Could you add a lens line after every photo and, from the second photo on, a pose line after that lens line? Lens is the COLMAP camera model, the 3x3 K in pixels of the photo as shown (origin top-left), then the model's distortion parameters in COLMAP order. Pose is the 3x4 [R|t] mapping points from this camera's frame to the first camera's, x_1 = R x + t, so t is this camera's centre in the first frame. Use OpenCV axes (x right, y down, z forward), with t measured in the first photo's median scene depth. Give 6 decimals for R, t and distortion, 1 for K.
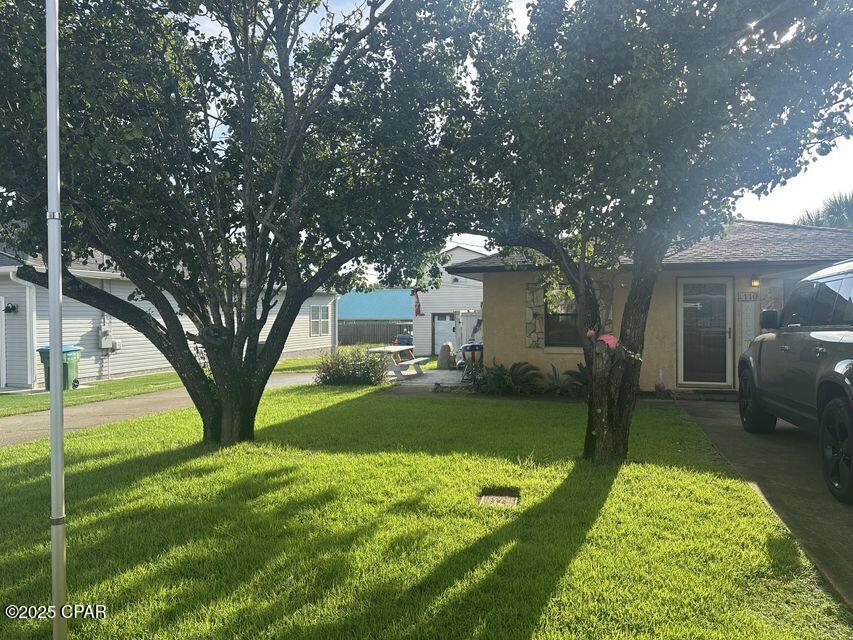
lens RADIAL K [[596.6, 0, 425.8], [0, 596.6, 318.5], [0, 0, 1]] dist [0.007870, -0.030732]
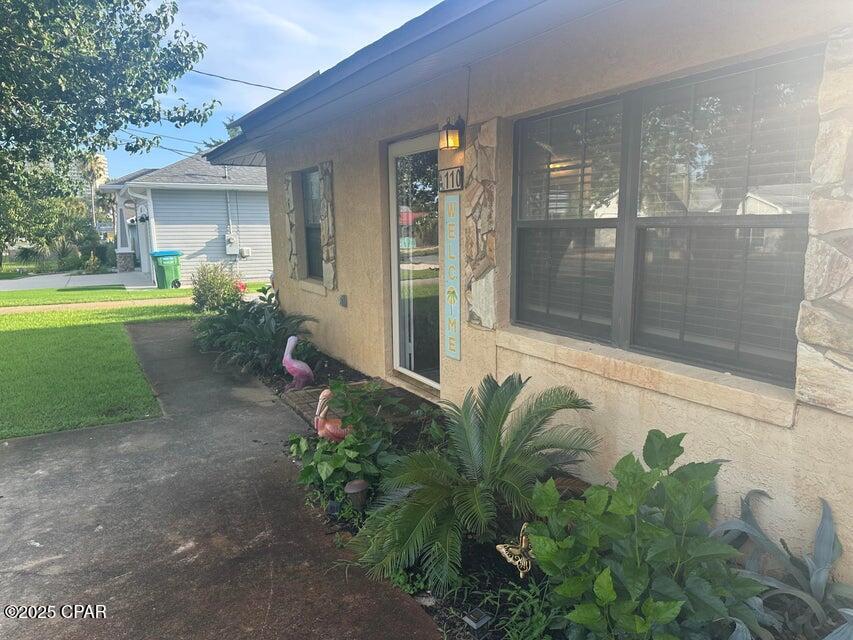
lens RADIAL K [[596.6, 0, 423.0], [0, 596.6, 320.1], [0, 0, 1]] dist [0.007870, -0.030732]
pose [[0.701846, 0.111034, -0.703622, 0.594263], [0.001546, 0.987537, 0.157379, -0.005047], [0.712327, -0.111544, 0.692927, 0.521150]]
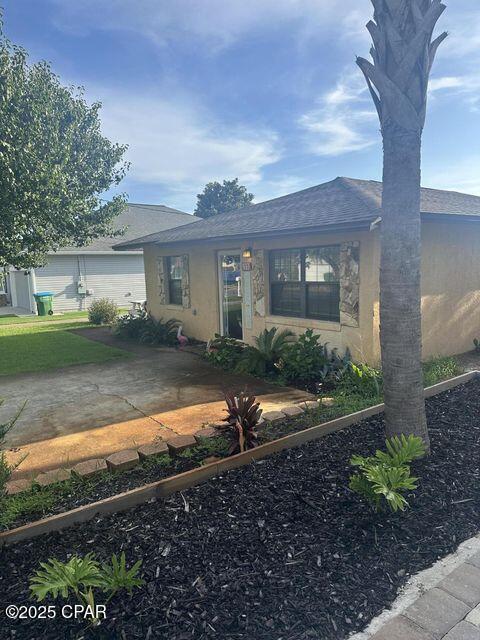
lens RADIAL K [[447.6, 0, 241.6], [0, 447.6, 320.0], [0, 0, 1]] dist [0.007870, -0.030732]
pose [[0.799083, 0.056520, -0.598559, 0.771602], [0.019339, 0.992640, 0.119549, -0.027946], [0.600910, -0.107105, 0.792108, 0.223094]]
